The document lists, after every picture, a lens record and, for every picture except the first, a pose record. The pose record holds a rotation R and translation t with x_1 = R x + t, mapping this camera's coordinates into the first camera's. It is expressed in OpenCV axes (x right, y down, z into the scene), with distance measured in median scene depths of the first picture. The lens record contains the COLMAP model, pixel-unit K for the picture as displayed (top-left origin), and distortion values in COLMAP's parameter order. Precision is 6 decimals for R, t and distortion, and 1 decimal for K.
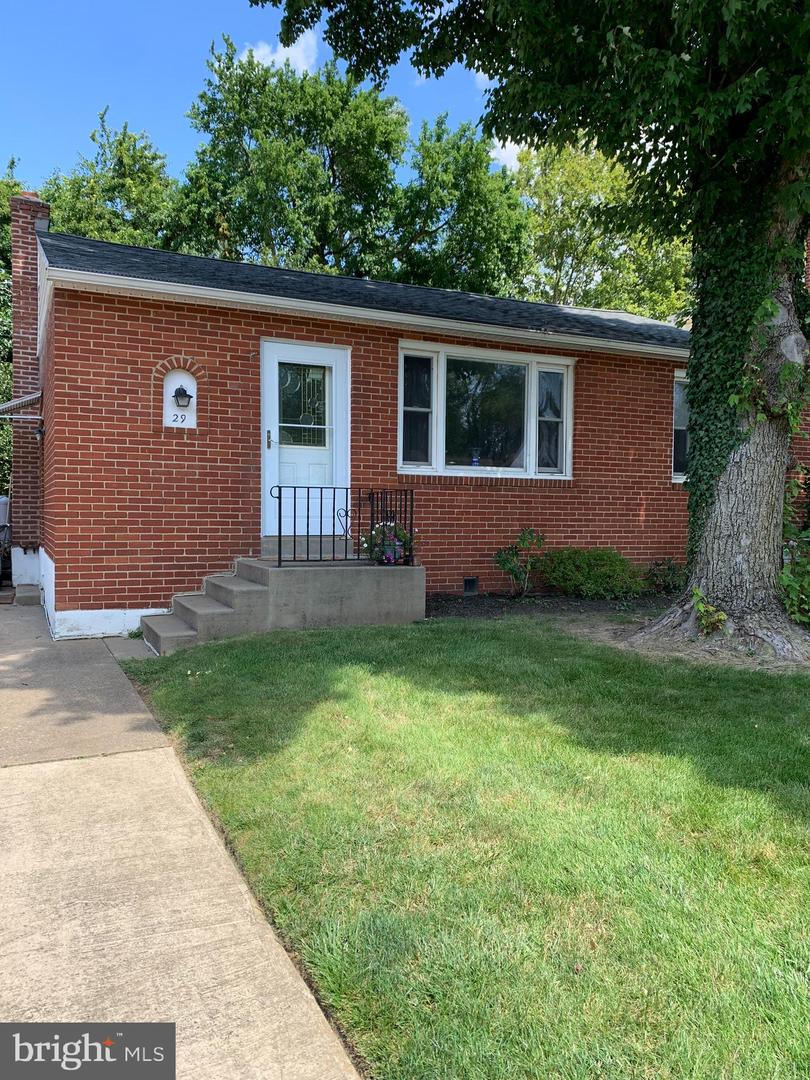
lens RADIAL K [[825.0, 0, 404.3], [0, 825.0, 538.7], [0, 0, 1]] dist [0.027710, -0.007680]
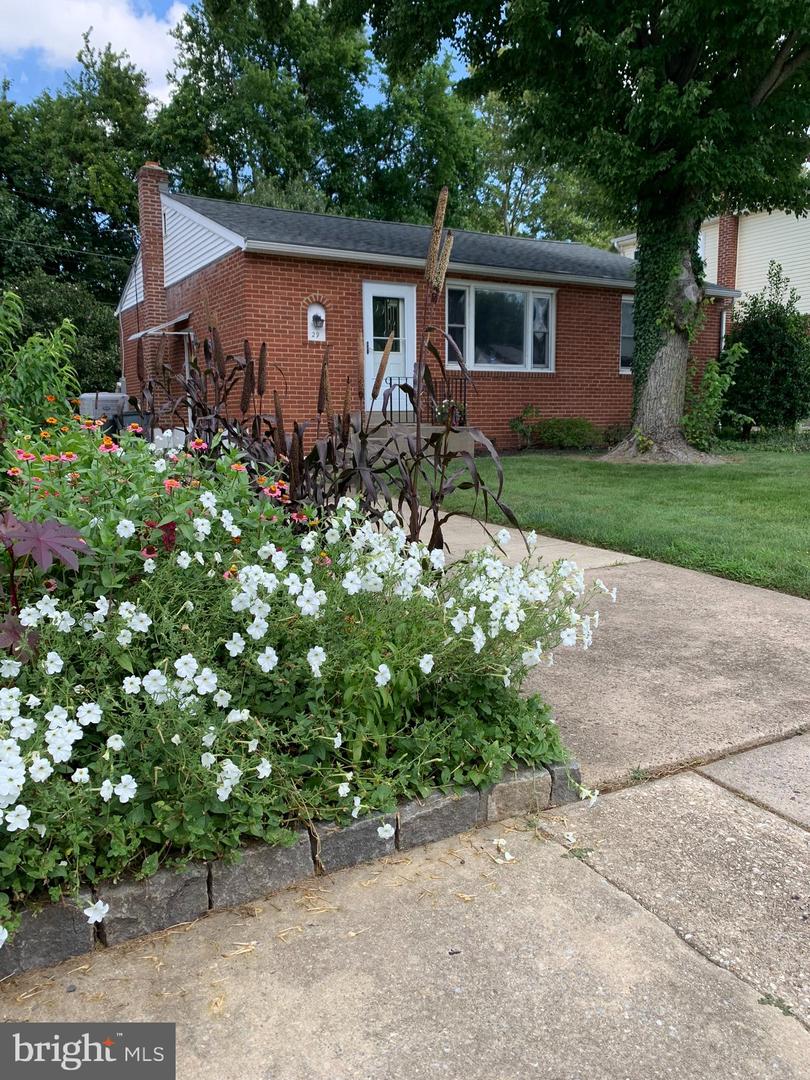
lens RADIAL K [[825.0, 0, 406.4], [0, 825.0, 540.6], [0, 0, 1]] dist [0.027710, -0.007680]
pose [[0.996687, -0.030211, 0.075519, -0.211907], [0.021555, 0.993371, 0.112911, 0.063549], [-0.078429, -0.110909, 0.990731, -0.560882]]
